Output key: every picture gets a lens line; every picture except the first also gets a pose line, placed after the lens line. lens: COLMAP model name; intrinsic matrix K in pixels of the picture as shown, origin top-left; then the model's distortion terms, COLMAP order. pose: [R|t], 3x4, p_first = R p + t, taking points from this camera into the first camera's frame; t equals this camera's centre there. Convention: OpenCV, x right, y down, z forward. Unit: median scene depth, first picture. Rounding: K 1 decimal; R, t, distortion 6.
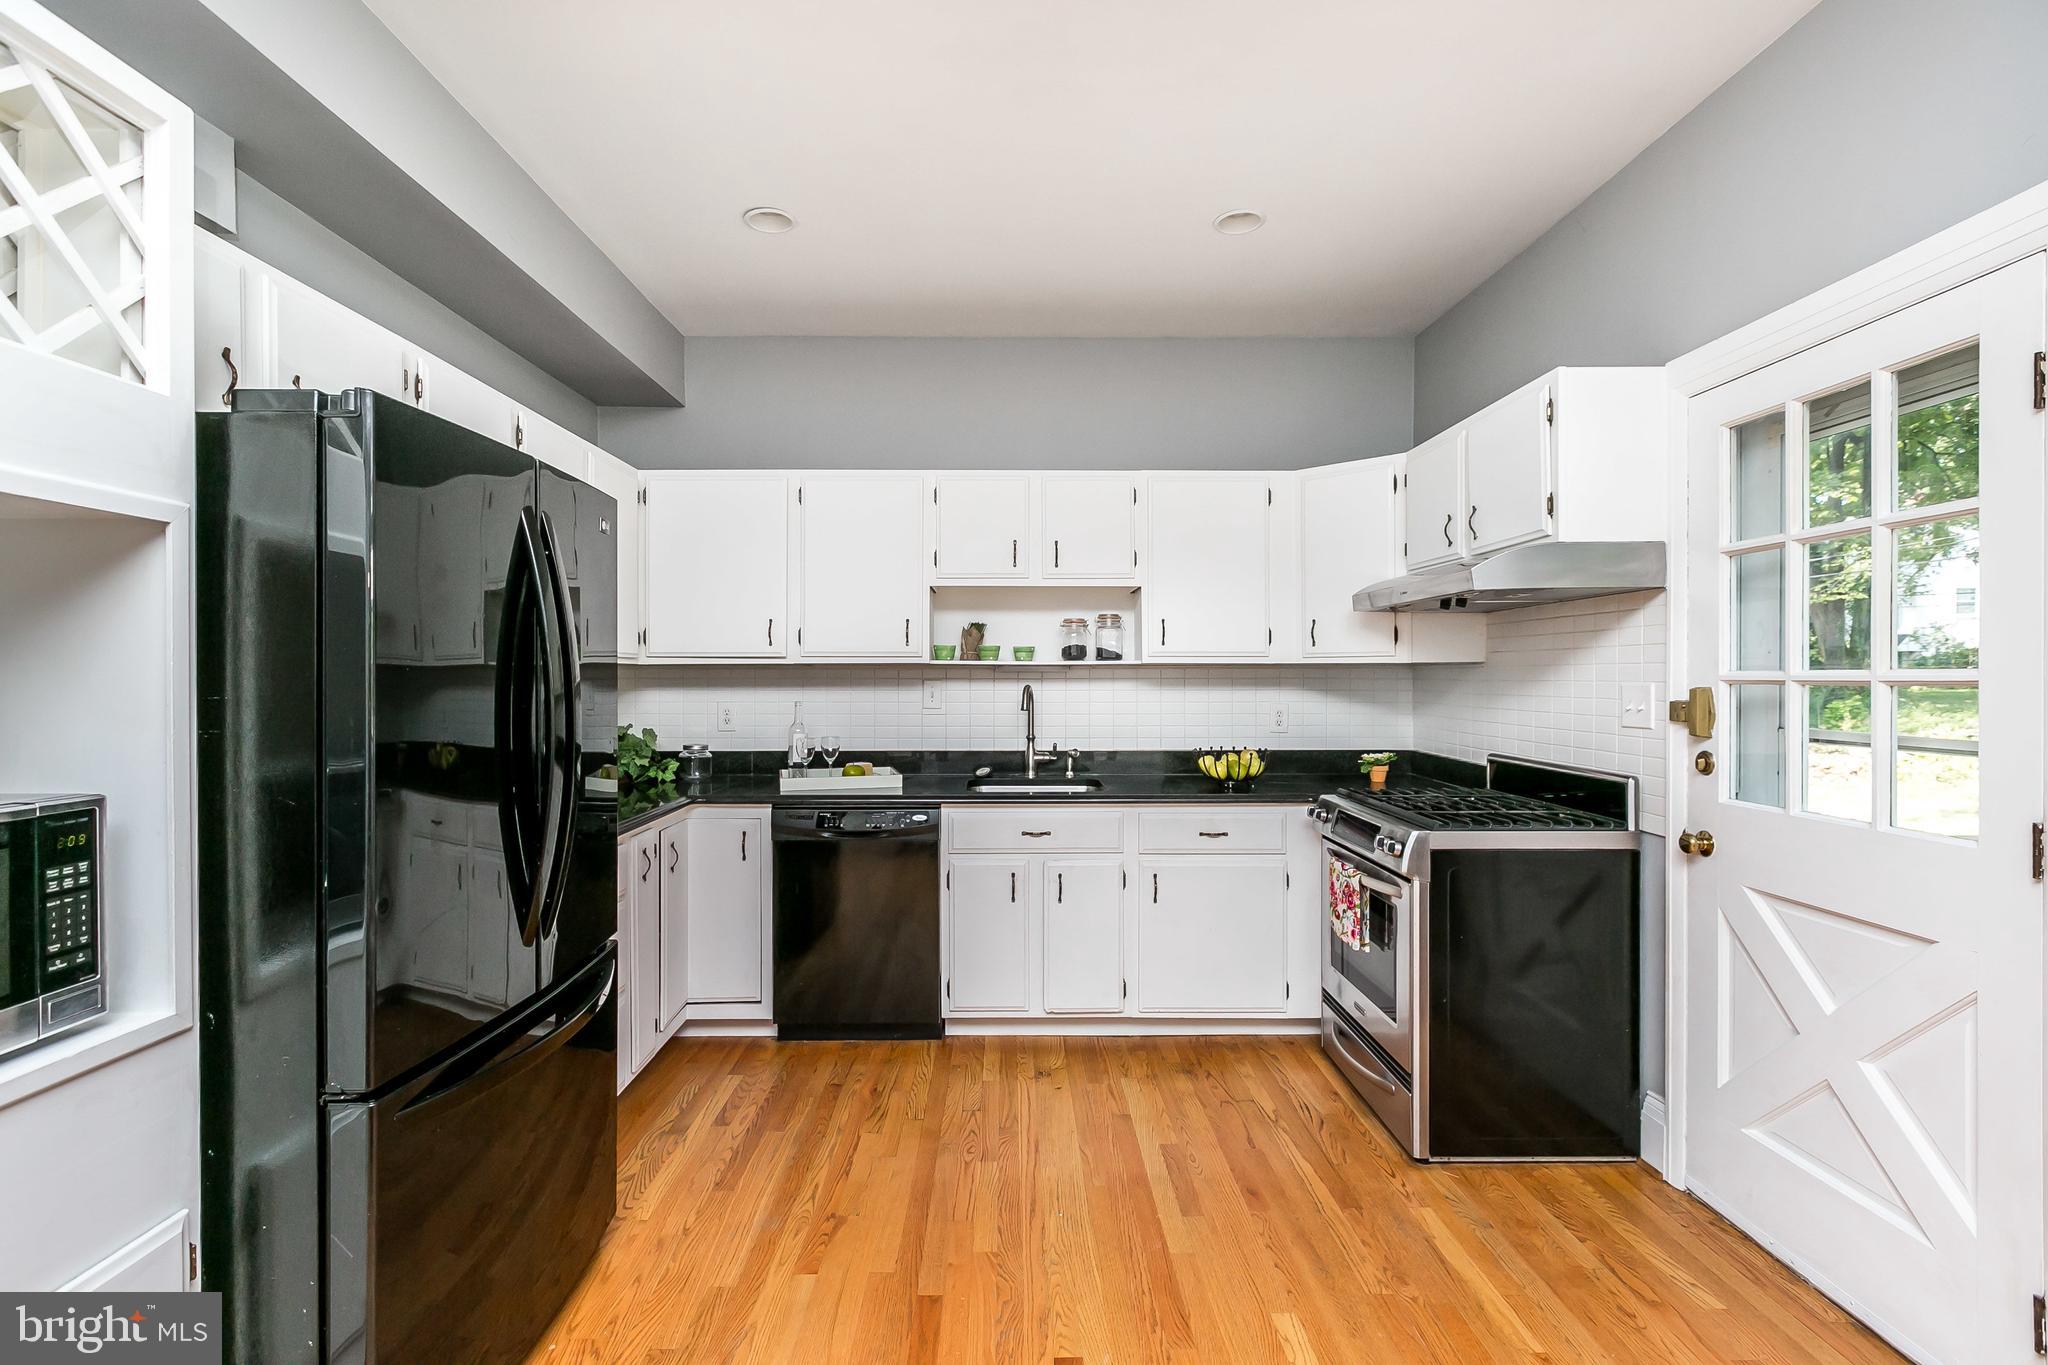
lens RADIAL K [[911.2, 0, 1024.2], [0, 911.2, 677.1], [0, 0, 1]] dist [0.000986, 0.000415]
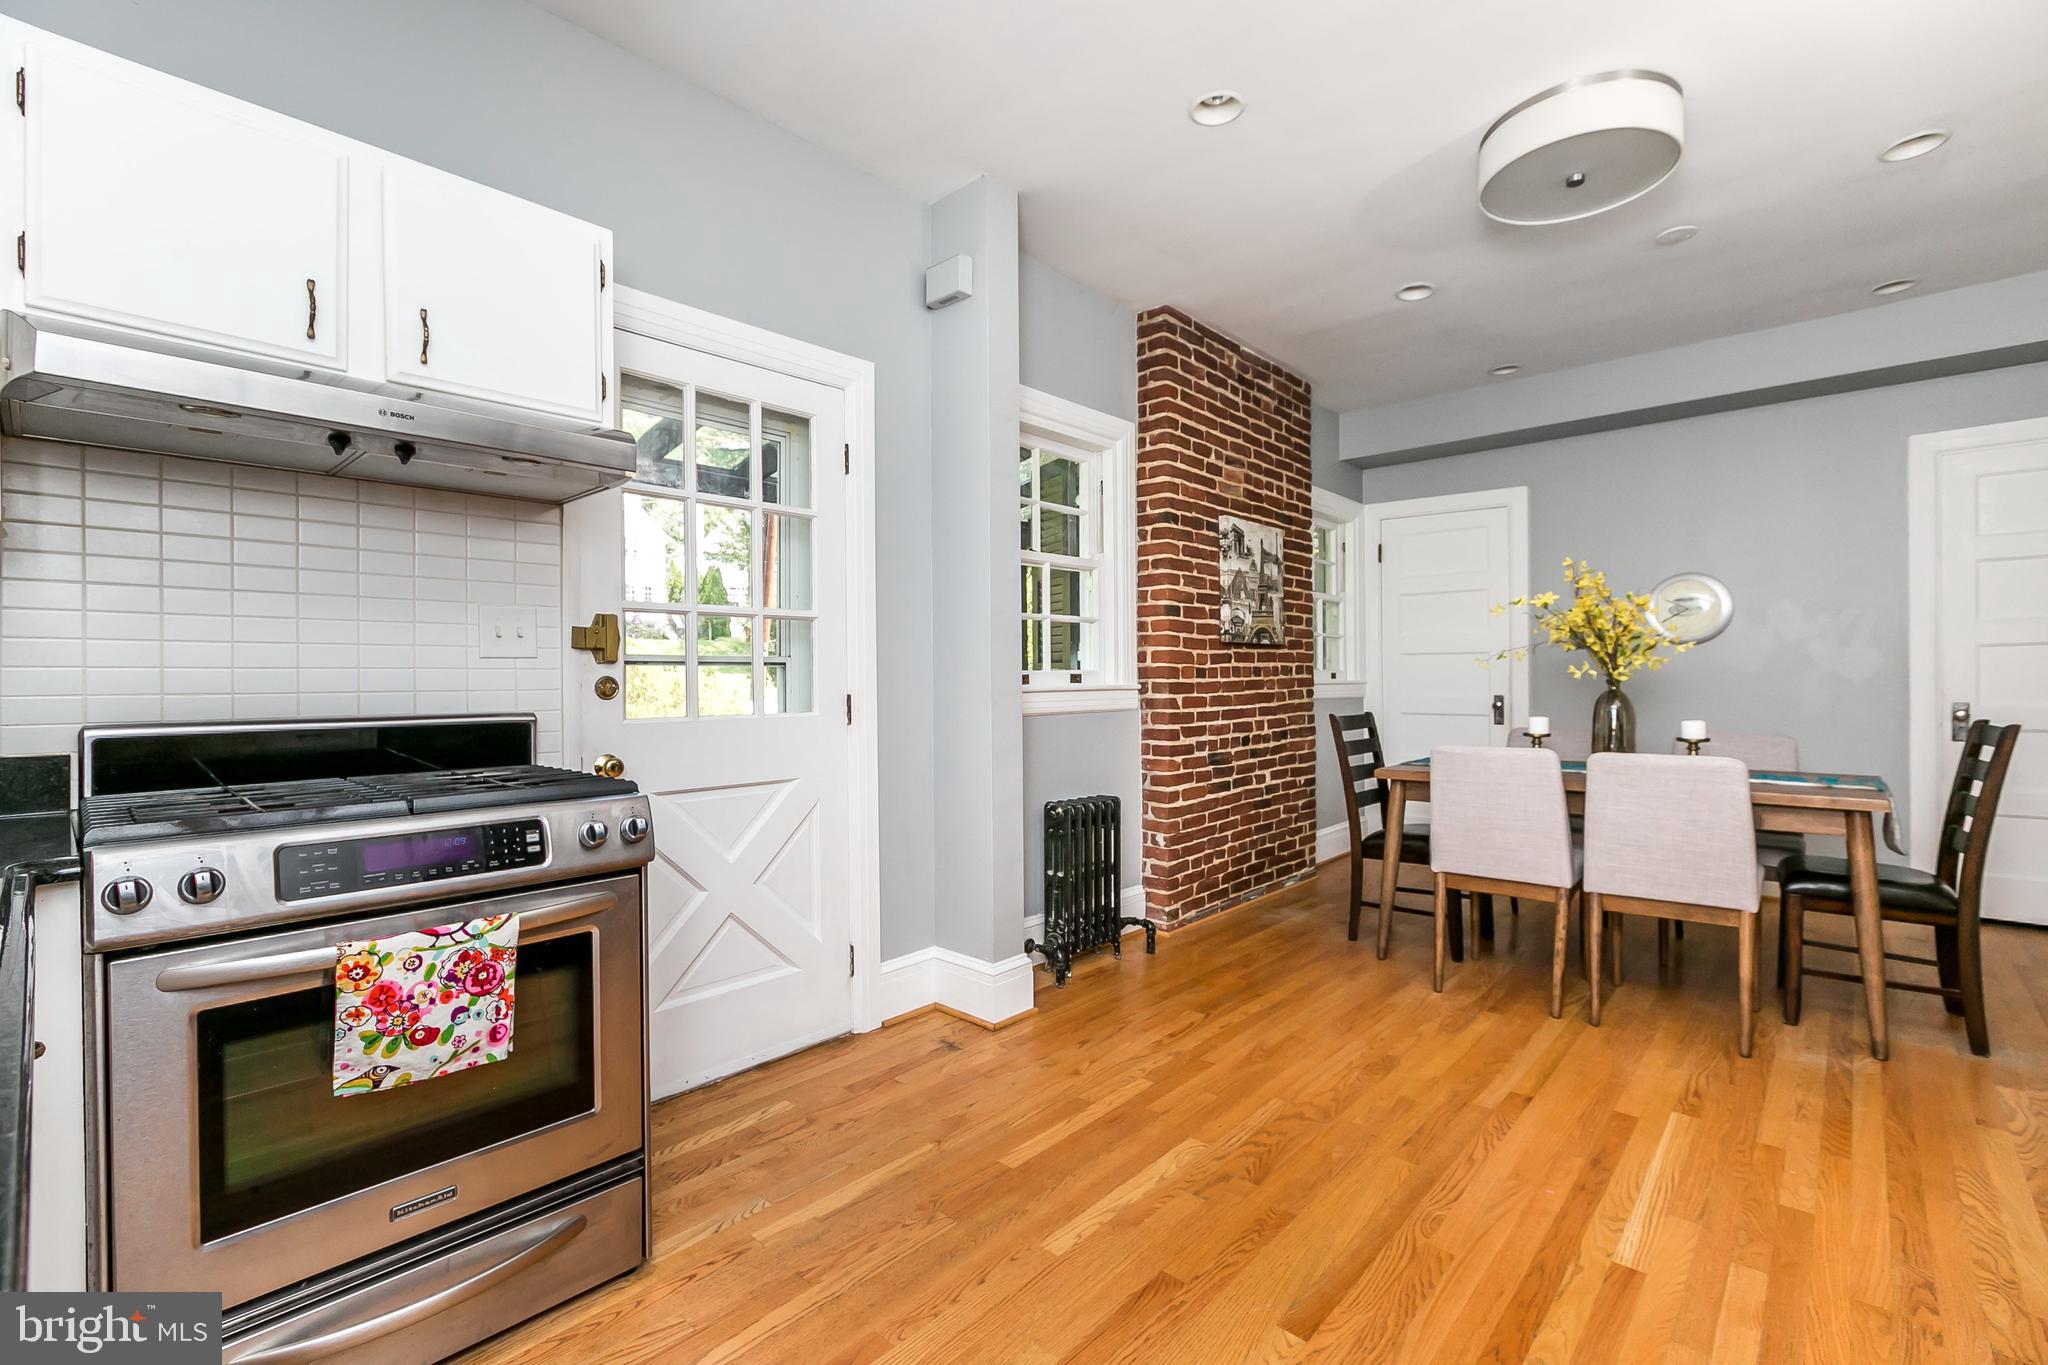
lens RADIAL K [[905.7, 0, 1032.4], [0, 905.7, 677.4], [0, 0, 1]] dist [-0.000856, 0.000326]
pose [[-0.729500, 0.003978, 0.683970, -0.206011], [0.007771, 0.999967, 0.002472, 0.058781], [-0.683937, 0.007119, -0.729506, 0.991710]]
